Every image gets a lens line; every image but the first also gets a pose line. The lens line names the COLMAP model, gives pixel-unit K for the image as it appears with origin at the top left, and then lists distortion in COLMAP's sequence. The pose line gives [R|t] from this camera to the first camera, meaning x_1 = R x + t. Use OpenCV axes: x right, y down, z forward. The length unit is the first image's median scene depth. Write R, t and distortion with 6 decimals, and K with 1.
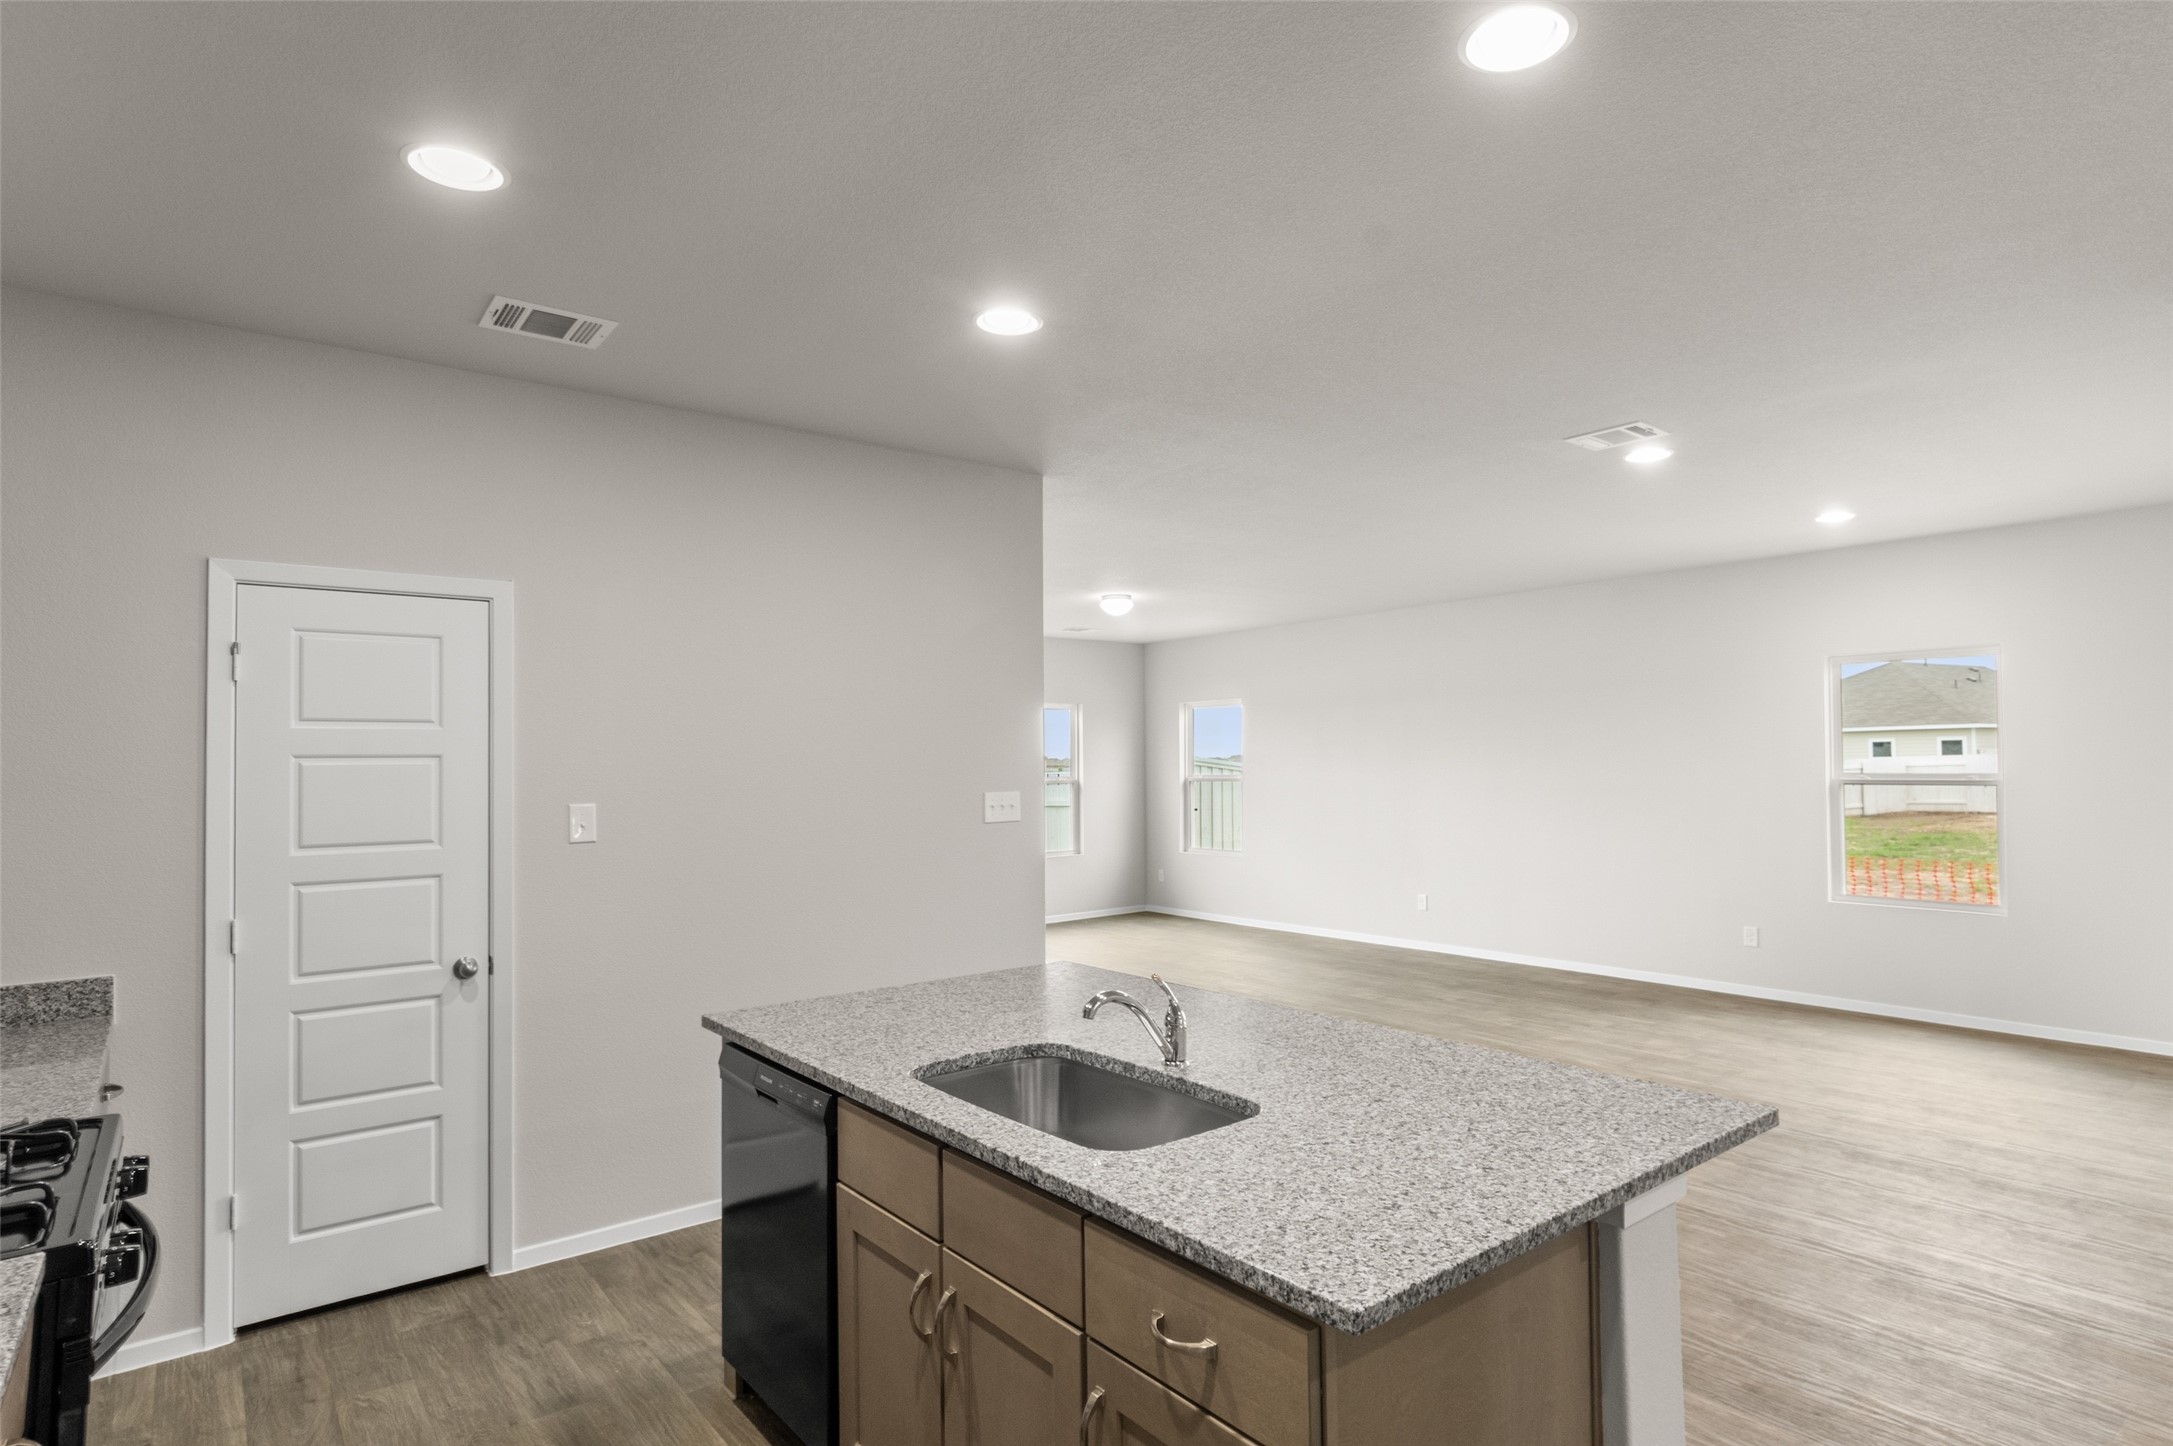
lens RADIAL K [[1155.0, 0, 1155.3], [0, 1155.0, 731.2], [0, 0, 1]] dist [-0.001712, -0.000173]
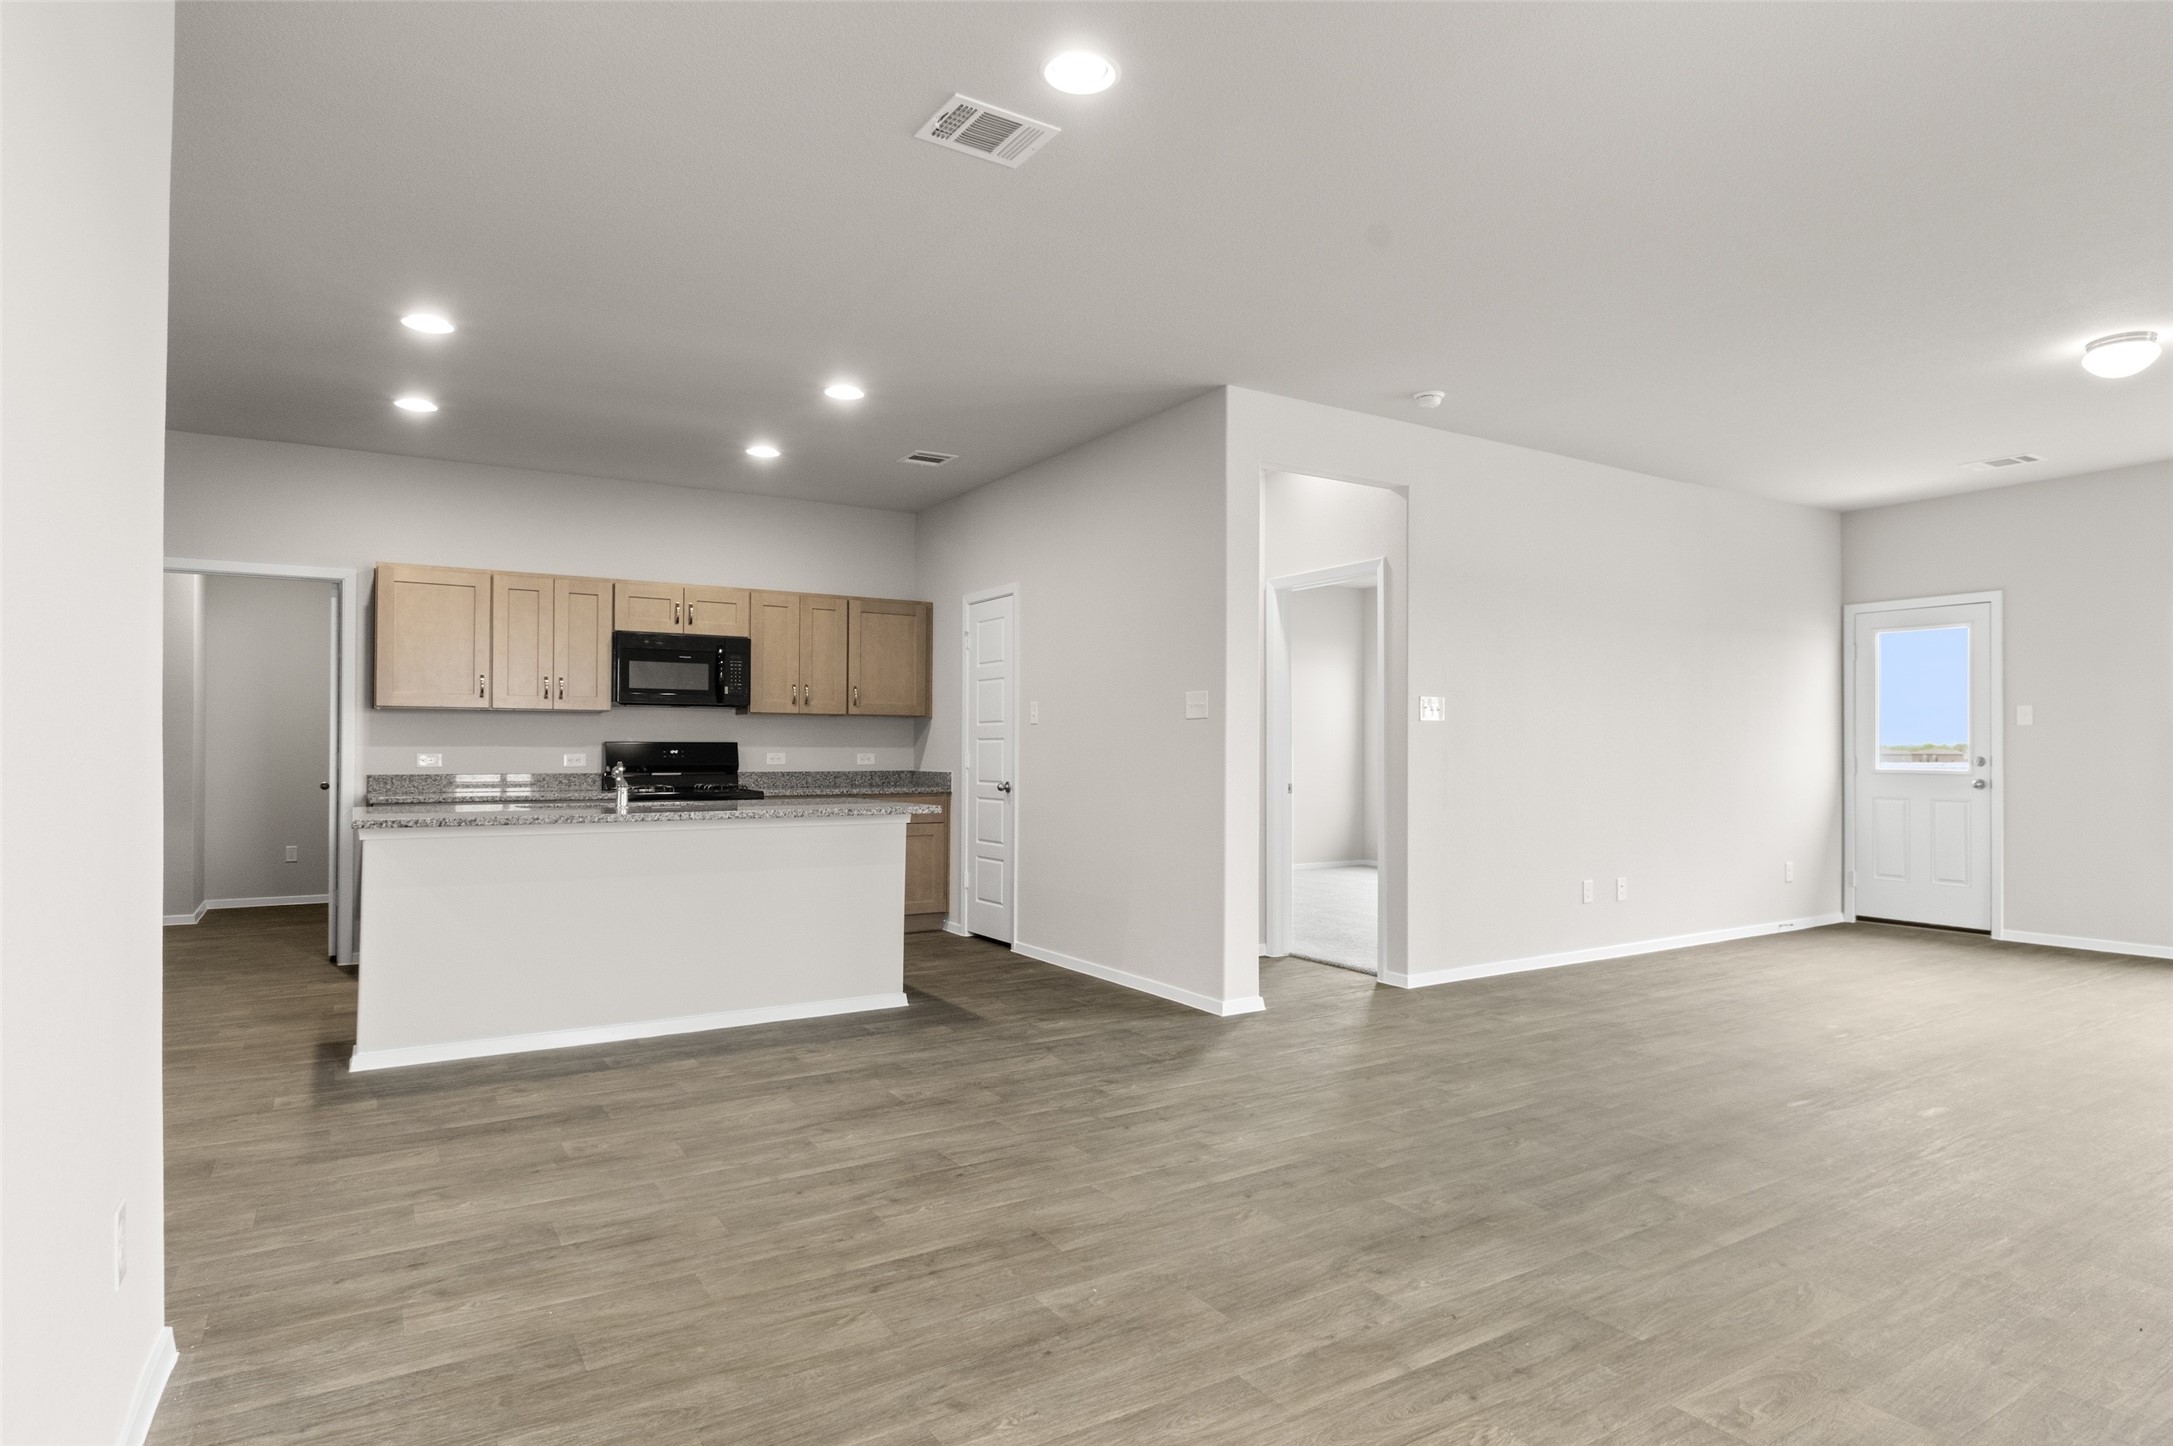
lens RADIAL K [[1215.9, 0, 1161.2], [0, 1215.9, 737.0], [0, 0, 1]] dist [-0.000977, 0.000847]
pose [[-0.110323, 0.004020, -0.993888, 0.891253], [0.029618, 0.999561, 0.000756, 0.081289], [0.993454, -0.029354, -0.110393, 0.948441]]
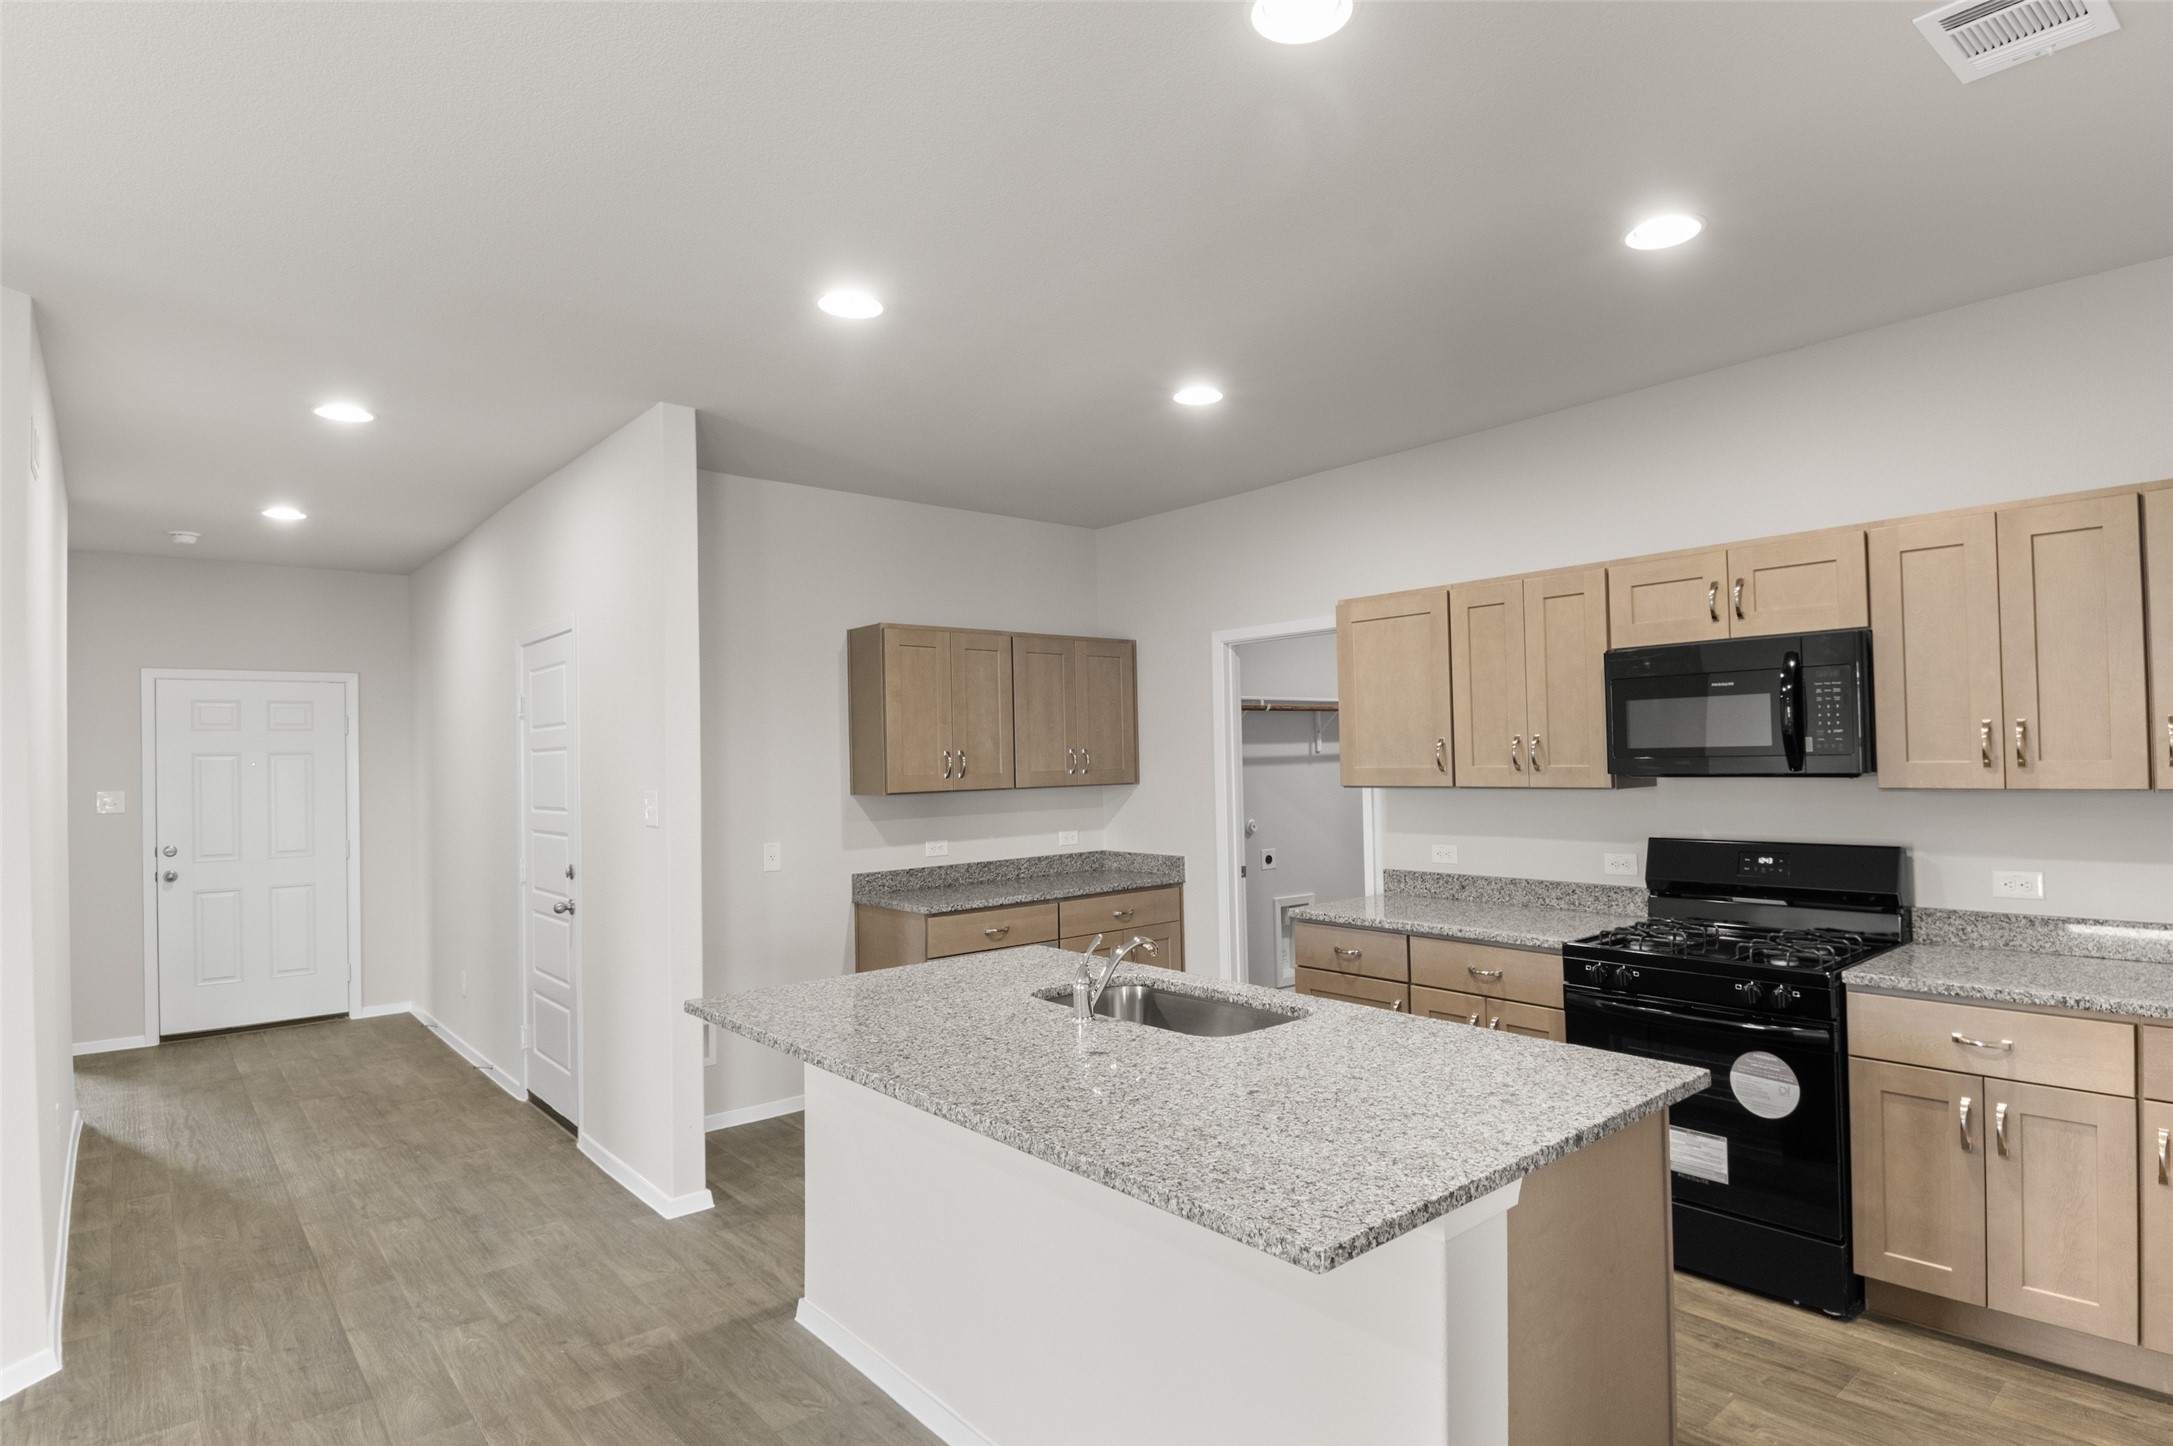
lens RADIAL K [[1156.8, 0, 1161.6], [0, 1156.8, 735.2], [0, 0, 1]] dist [0.017971, -0.030005]
pose [[-0.998453, 0.037535, -0.041026, -0.011292], [0.039441, 0.998131, -0.046677, 0.027453], [0.039197, -0.048223, -0.998067, 0.930518]]
